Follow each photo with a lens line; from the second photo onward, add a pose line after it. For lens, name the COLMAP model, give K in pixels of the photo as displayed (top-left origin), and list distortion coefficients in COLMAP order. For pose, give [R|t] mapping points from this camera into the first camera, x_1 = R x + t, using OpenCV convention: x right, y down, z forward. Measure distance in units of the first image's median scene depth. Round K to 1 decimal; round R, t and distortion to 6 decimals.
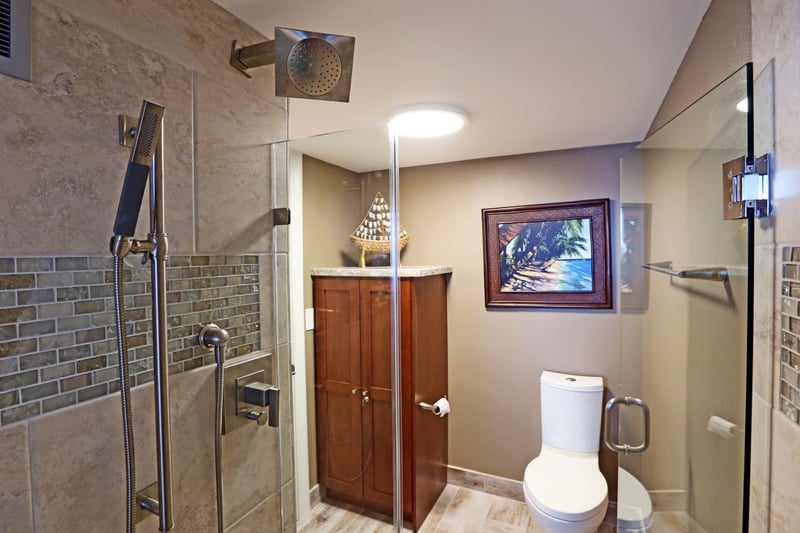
lens RADIAL K [[370.2, 0, 401.0], [0, 370.2, 264.9], [0, 0, 1]] dist [0.003285, -0.001086]
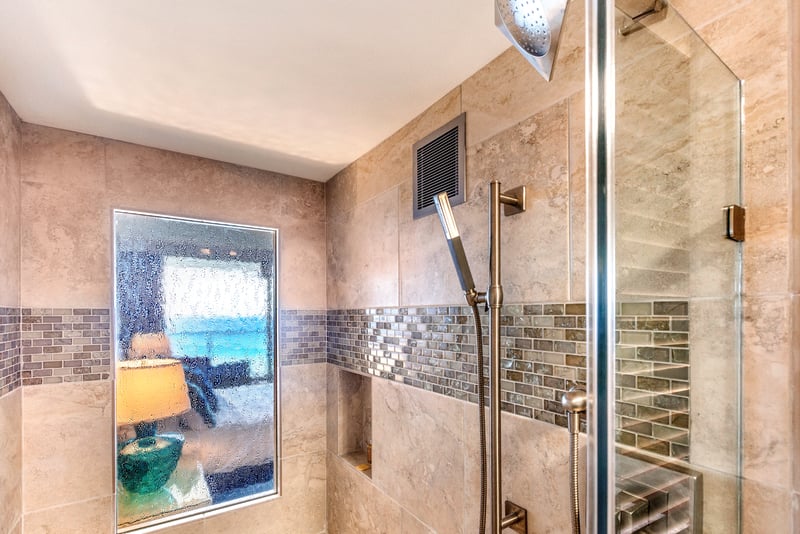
lens RADIAL K [[370.2, 0, 398.0], [0, 370.2, 309.4], [0, 0, 1]] dist [0.003285, -0.001086]
pose [[-0.488046, 0.026012, -0.872430, 0.447506], [0.002532, 0.999594, 0.028388, -0.039029], [0.872814, 0.011646, -0.487913, 1.108553]]
